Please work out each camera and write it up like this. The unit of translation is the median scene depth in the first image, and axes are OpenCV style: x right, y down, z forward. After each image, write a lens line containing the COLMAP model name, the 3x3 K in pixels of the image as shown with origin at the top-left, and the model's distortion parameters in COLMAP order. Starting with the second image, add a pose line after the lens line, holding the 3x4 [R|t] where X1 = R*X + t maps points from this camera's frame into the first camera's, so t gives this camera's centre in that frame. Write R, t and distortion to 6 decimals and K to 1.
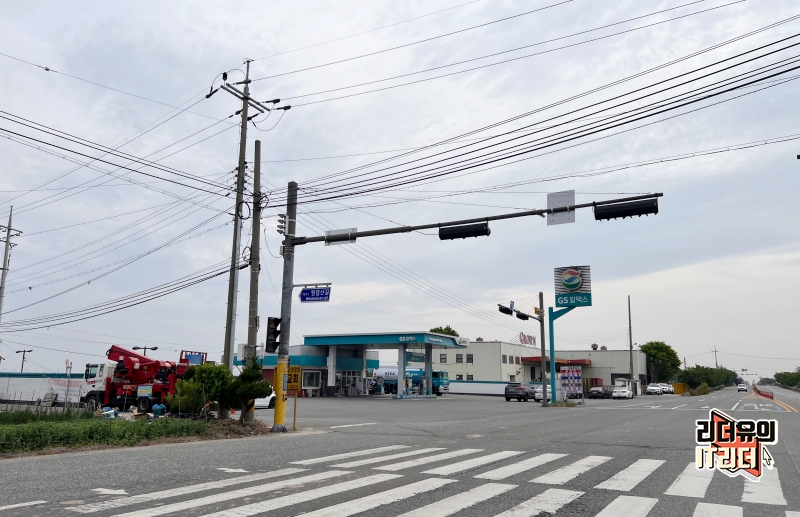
lens RADIAL K [[594.3, 0, 424.0], [0, 594.3, 244.8], [0, 0, 1]] dist [-0.008910, -0.005592]
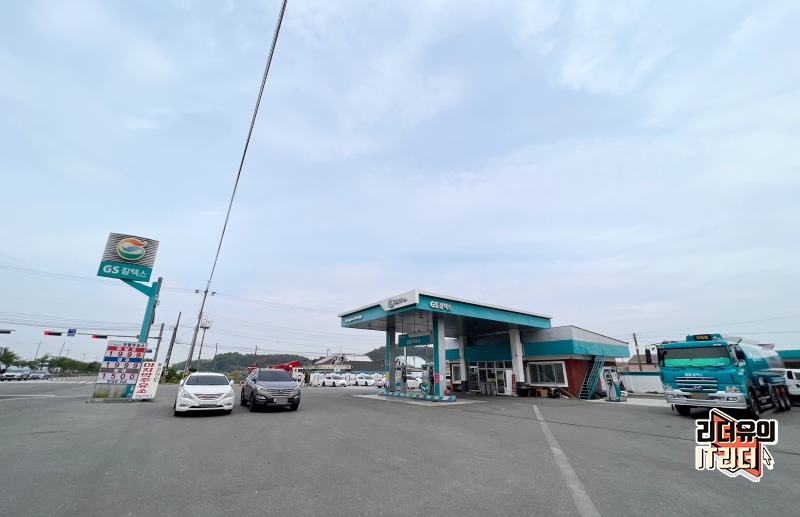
lens RADIAL K [[324.4, 0, 400.0], [0, 324.4, 258.5], [0, 0, 1]] dist [-0.000711, 0.000053]
pose [[-0.448996, -0.318625, -0.834794, 0.358788], [0.183237, 0.881572, -0.435034, 0.268370], [0.874544, -0.348294, -0.337439, 1.135719]]
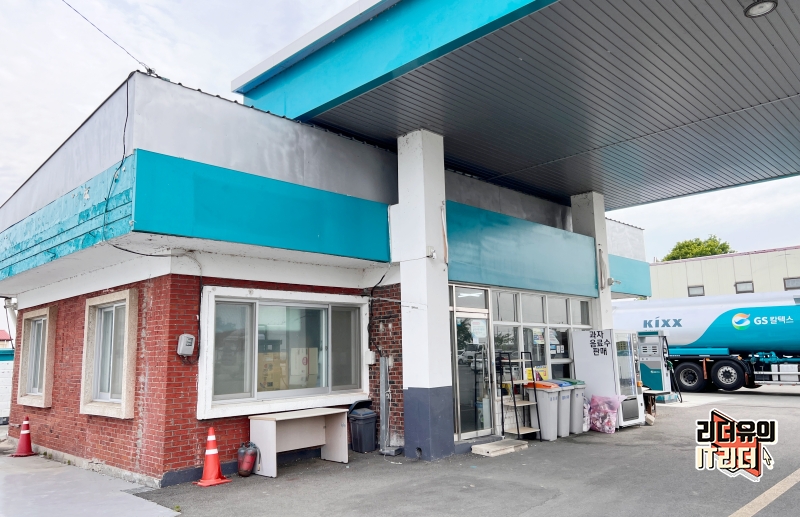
lens RADIAL K [[609.4, 0, 400.0], [0, 609.4, 258.5], [0, 0, 1]] dist [0.057334, -0.062270]
pose [[0.959461, -0.070086, -0.272989, -0.117876], [0.089193, 0.994312, 0.058204, 0.194757], [0.267357, -0.080193, 0.960255, 0.847871]]
